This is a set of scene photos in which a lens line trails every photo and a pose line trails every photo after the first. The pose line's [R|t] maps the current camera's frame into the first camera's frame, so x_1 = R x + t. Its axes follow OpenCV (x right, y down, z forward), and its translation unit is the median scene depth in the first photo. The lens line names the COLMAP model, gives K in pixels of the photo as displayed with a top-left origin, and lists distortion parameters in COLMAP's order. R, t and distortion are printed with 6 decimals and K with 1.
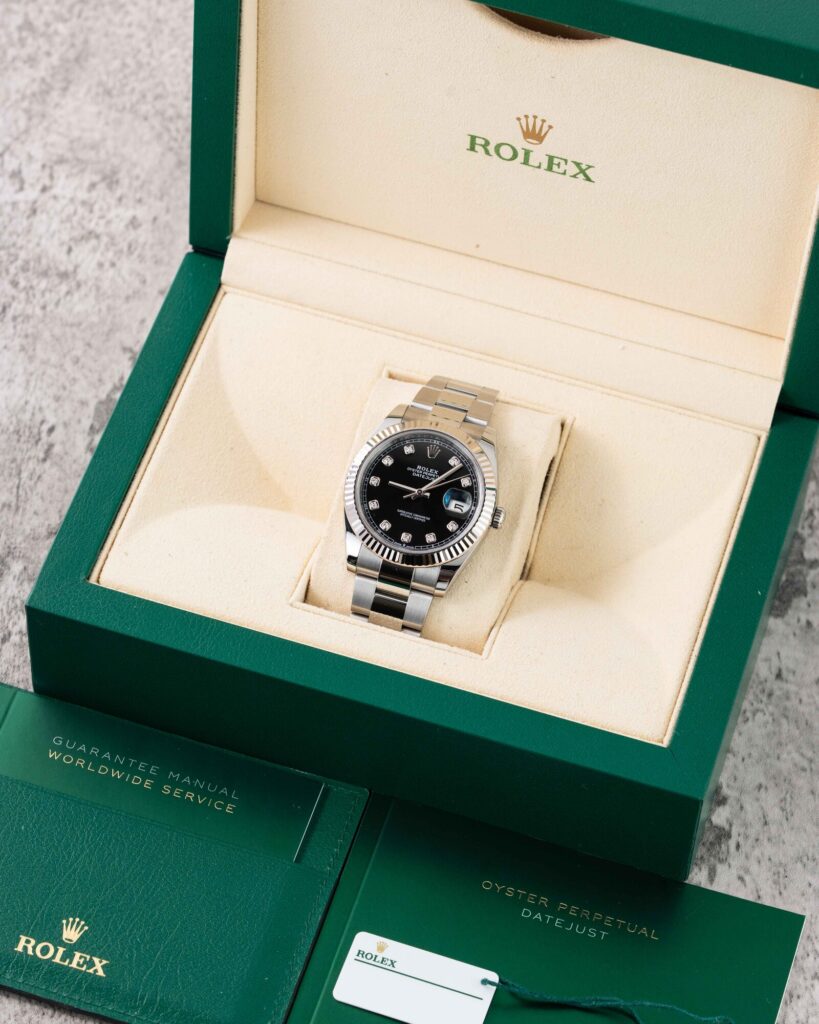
lens RADIAL K [[4456.6, 0, 410.4], [0, 4456.6, 512.1], [0, 0, 1]] dist [0.325730, 0.000000]
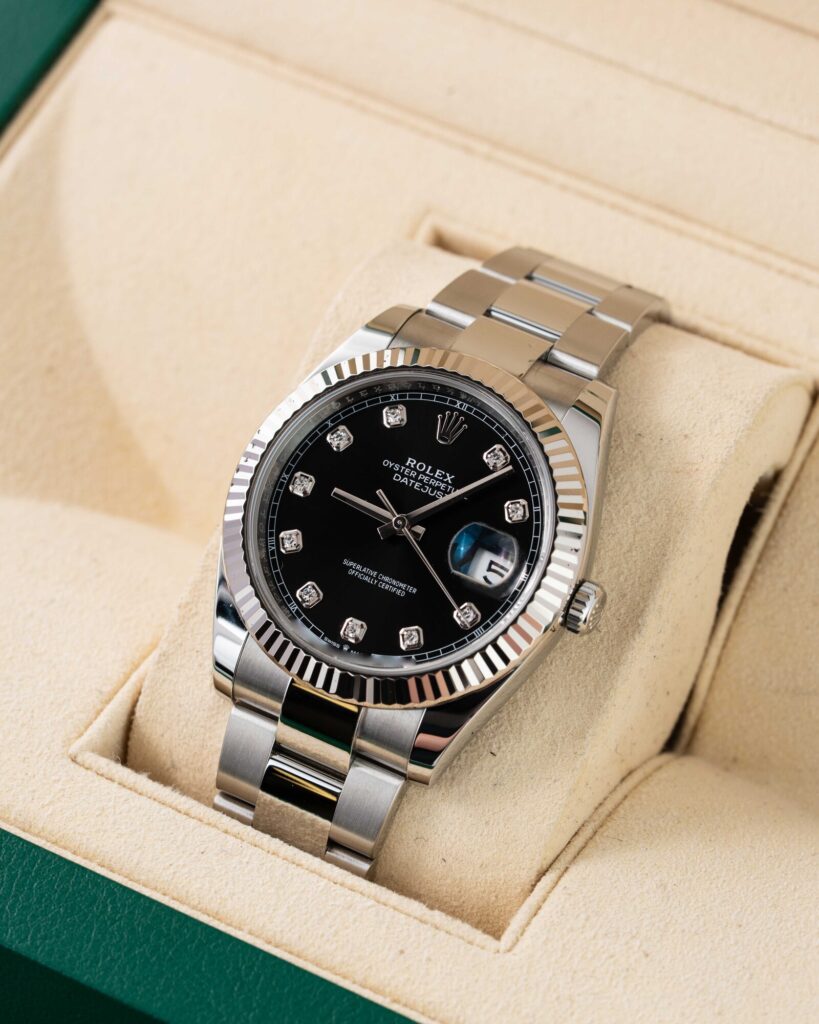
lens RADIAL K [[4456.6, 0, 411.2], [0, 4456.6, 503.8], [0, 0, 1]] dist [0.325730, 0.000000]
pose [[0.973211, 0.109341, -0.202248, 0.085432], [-0.104673, 0.993937, 0.033666, -0.020044], [0.204703, -0.011594, 0.978755, 0.597485]]
